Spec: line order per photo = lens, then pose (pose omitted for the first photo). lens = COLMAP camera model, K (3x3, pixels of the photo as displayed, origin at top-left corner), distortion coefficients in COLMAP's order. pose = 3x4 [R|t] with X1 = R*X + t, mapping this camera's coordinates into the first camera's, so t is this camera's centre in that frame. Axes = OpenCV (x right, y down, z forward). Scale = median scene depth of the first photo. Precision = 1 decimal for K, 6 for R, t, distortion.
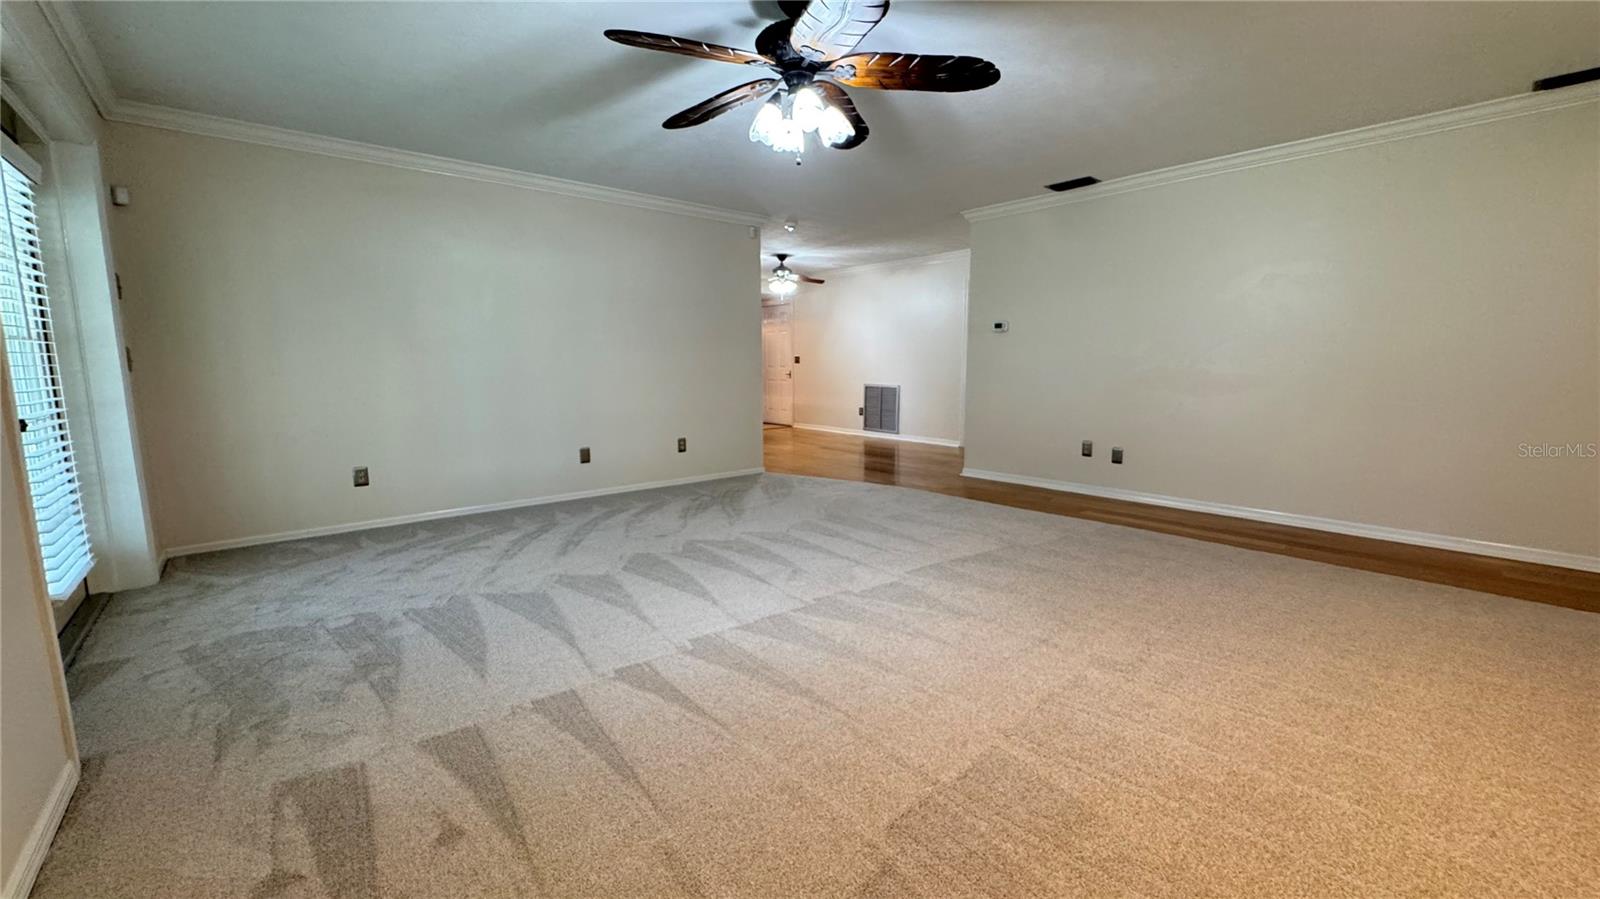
lens RADIAL K [[638.1, 0, 800.0], [0, 638.1, 449.5], [0, 0, 1]] dist [-0.000474, -0.000027]
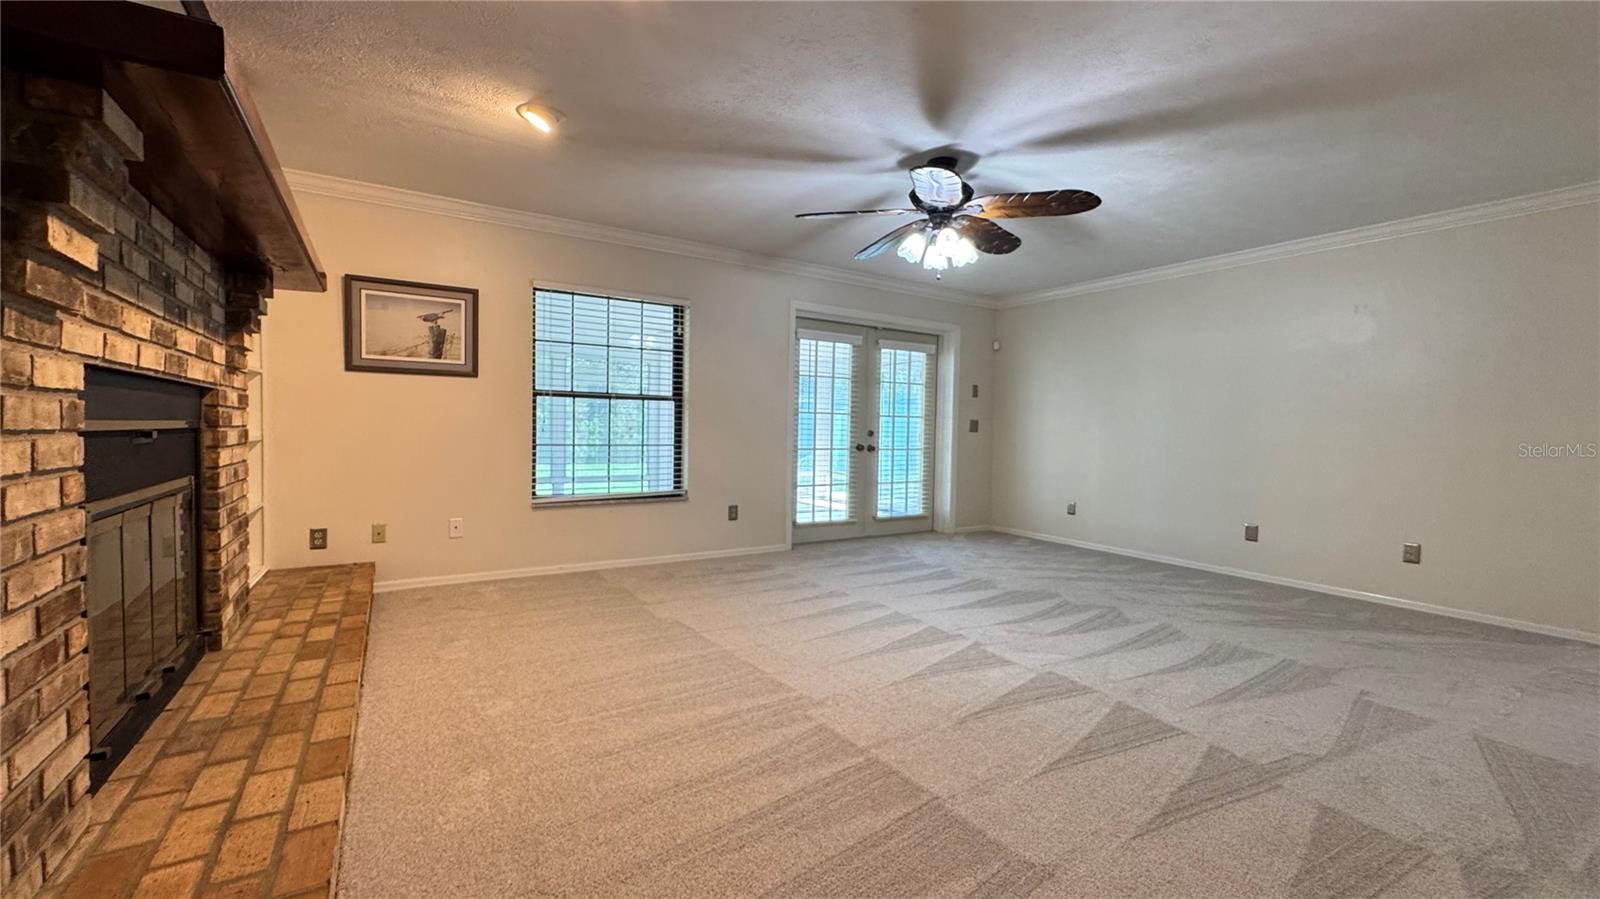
lens RADIAL K [[638.1, 0, 800.0], [0, 638.1, 449.5], [0, 0, 1]] dist [-0.000474, -0.000027]
pose [[-0.141202, 0.039001, -0.989212, 1.071573], [-0.155170, 0.986001, 0.061023, -0.104810], [0.977745, 0.162112, -0.133173, 0.746114]]
